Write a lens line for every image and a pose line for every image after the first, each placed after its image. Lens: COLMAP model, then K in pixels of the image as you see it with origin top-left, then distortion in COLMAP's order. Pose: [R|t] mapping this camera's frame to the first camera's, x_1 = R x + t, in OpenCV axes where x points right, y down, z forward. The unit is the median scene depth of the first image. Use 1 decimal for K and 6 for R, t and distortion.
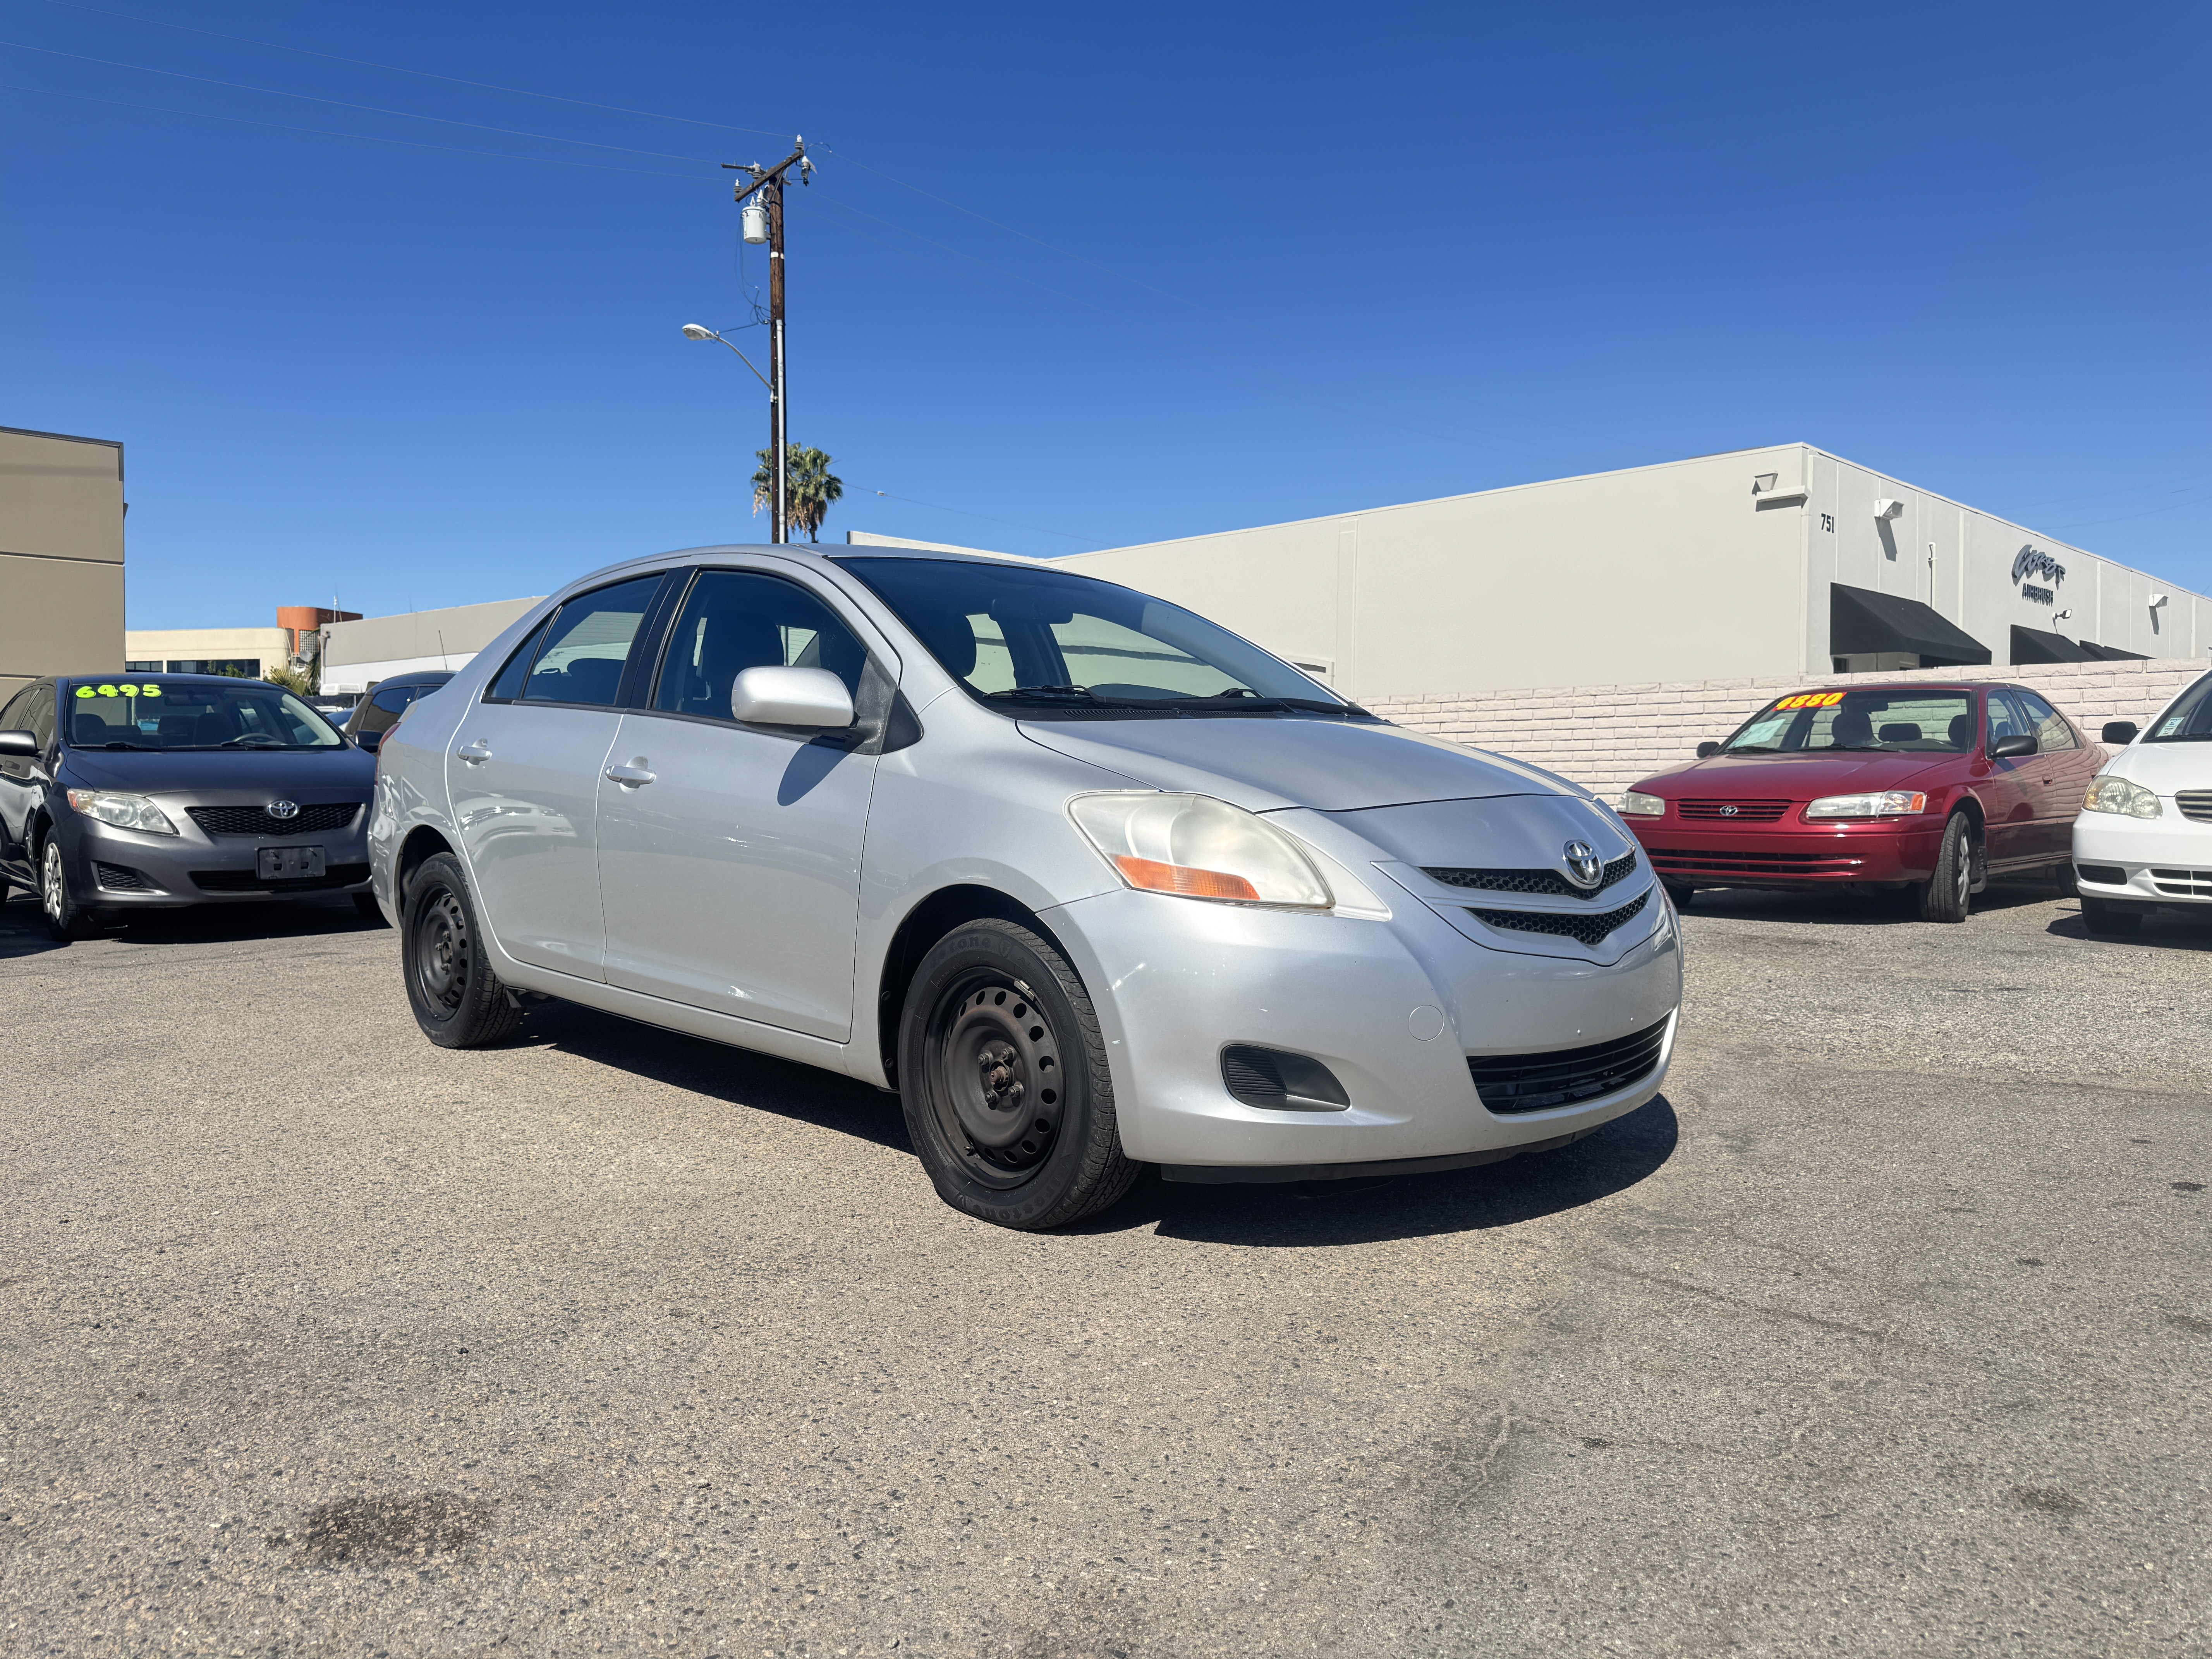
lens RADIAL K [[1561.3, 0, 1113.3], [0, 1561.3, 834.3], [0, 0, 1]] dist [0.070570, -0.120355]
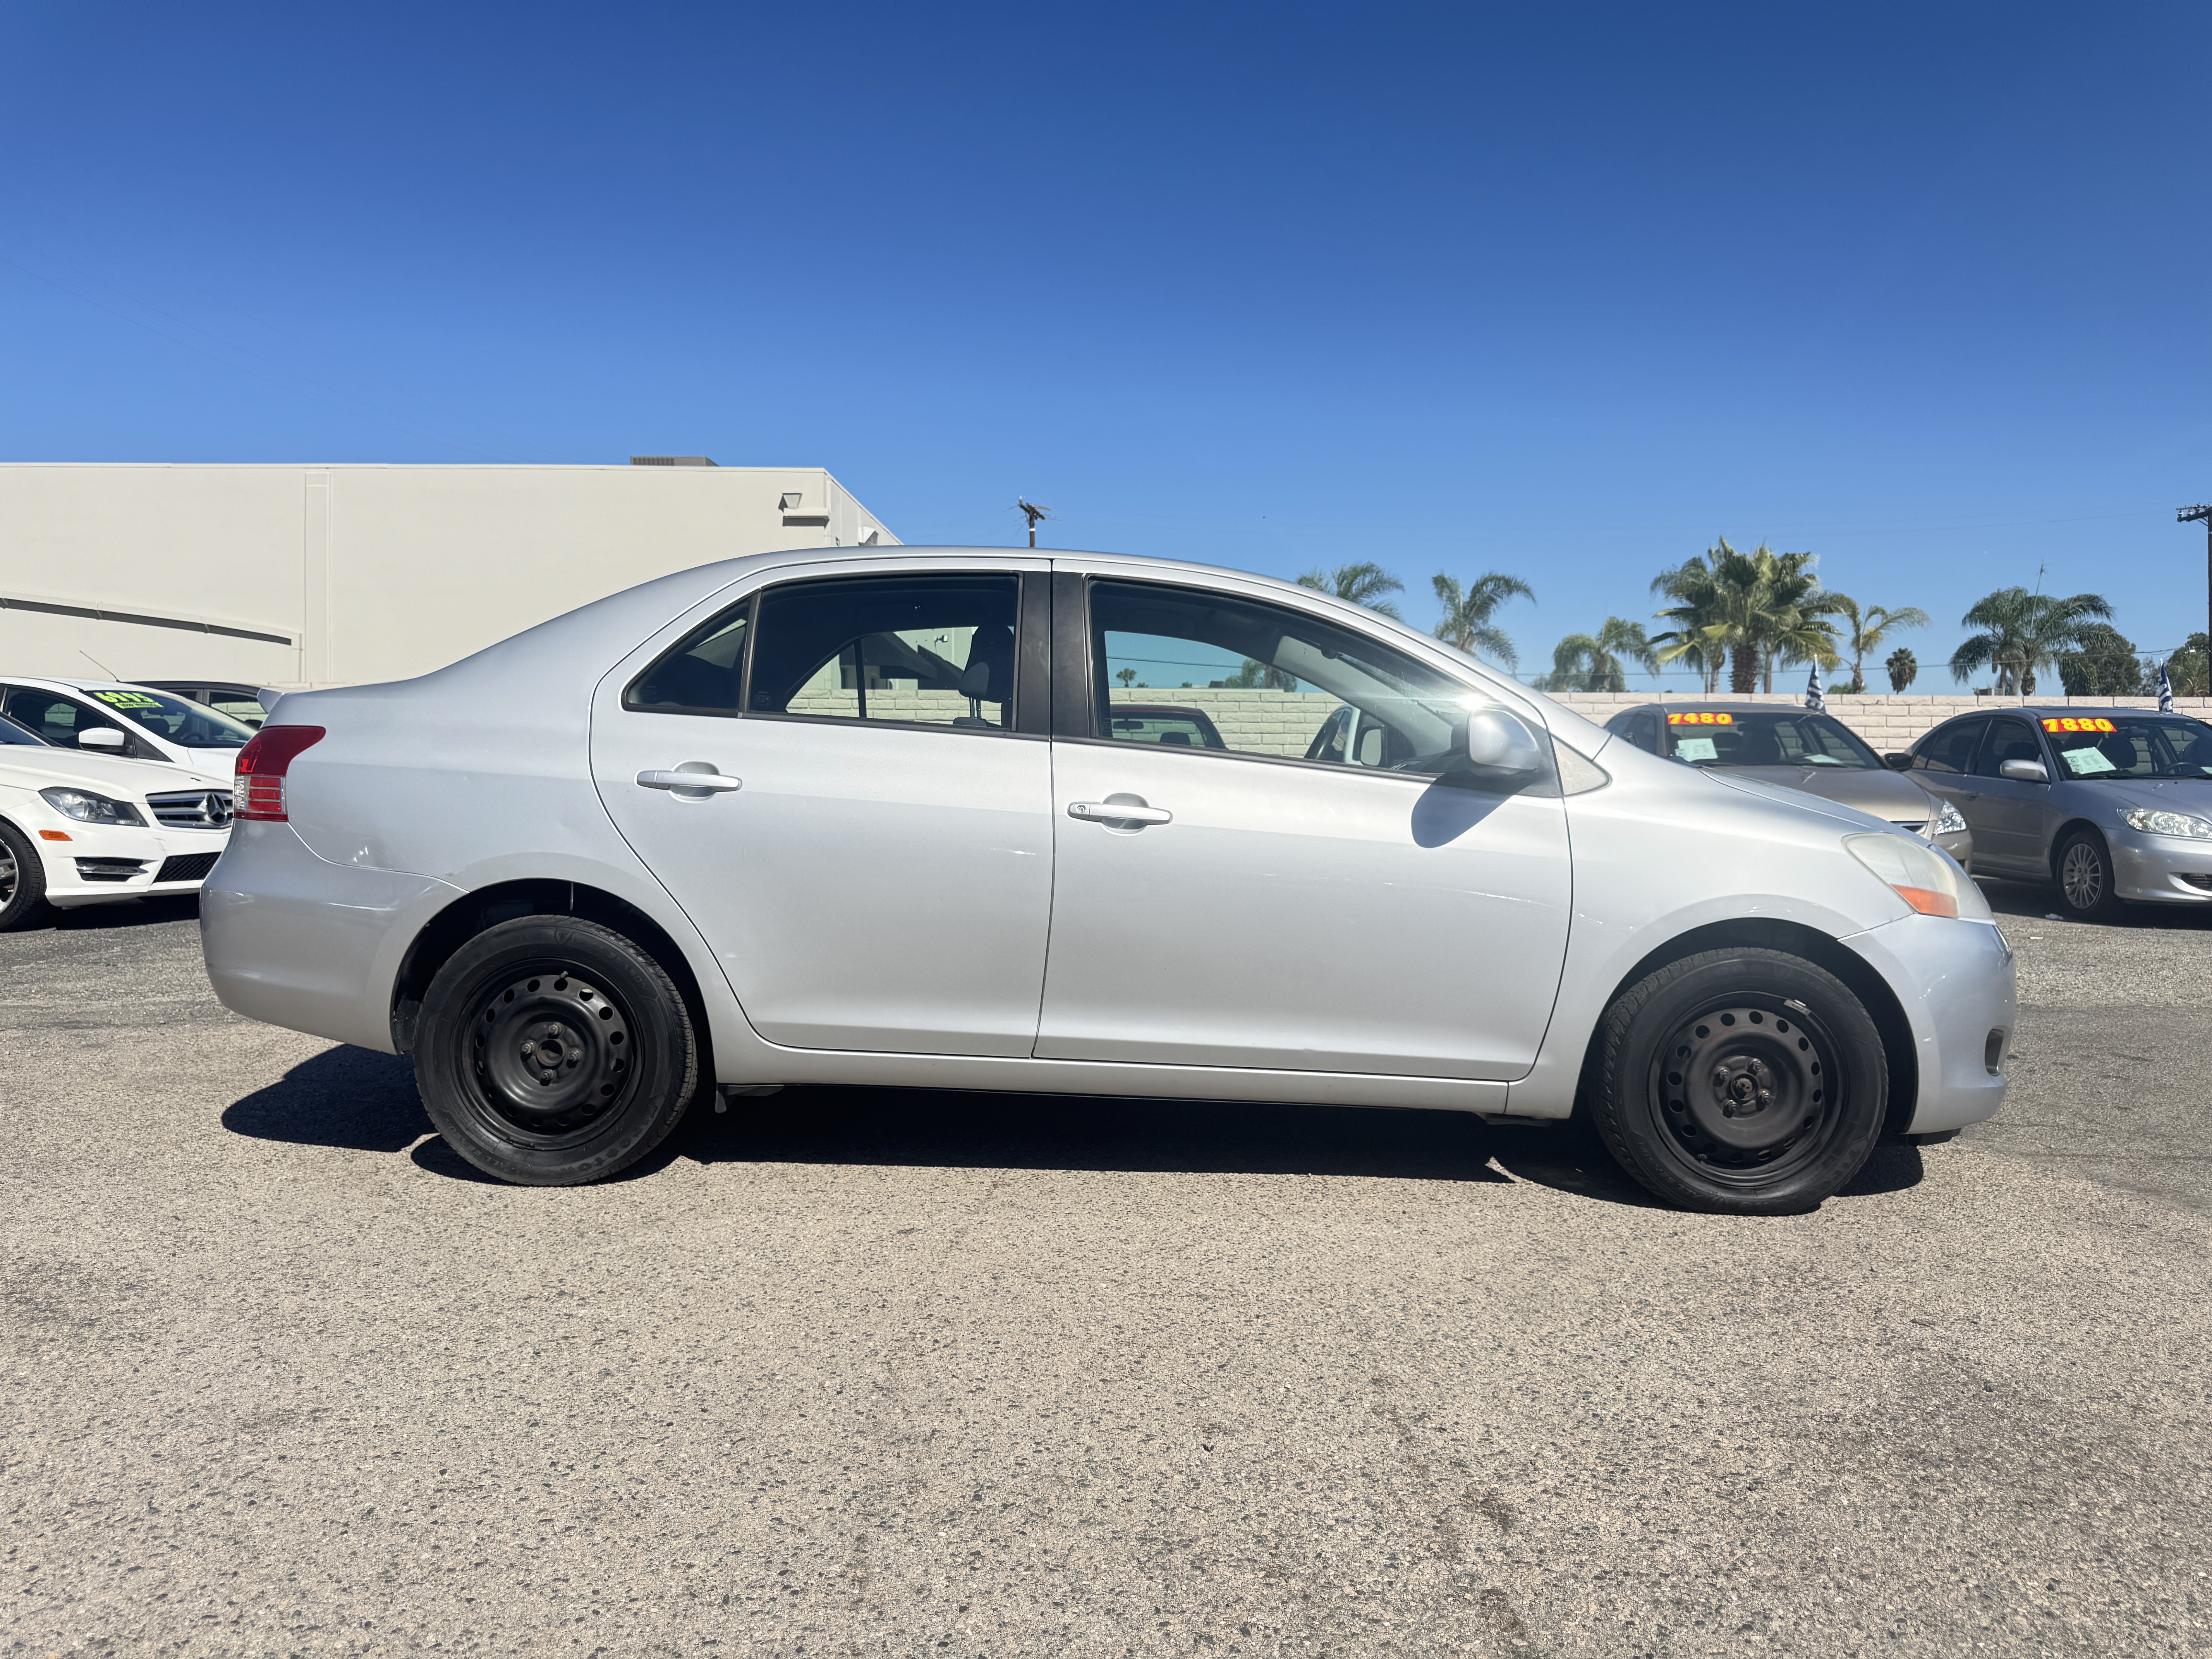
lens RADIAL K [[1561.3, 0, 1113.3], [0, 1561.3, 834.3], [0, 0, 1]] dist [0.070570, -0.120355]
pose [[0.724482, -0.020975, 0.688975, -0.424530], [0.014718, 0.999780, 0.014960, -0.018726], [-0.689137, -0.000697, 0.724631, 0.173290]]
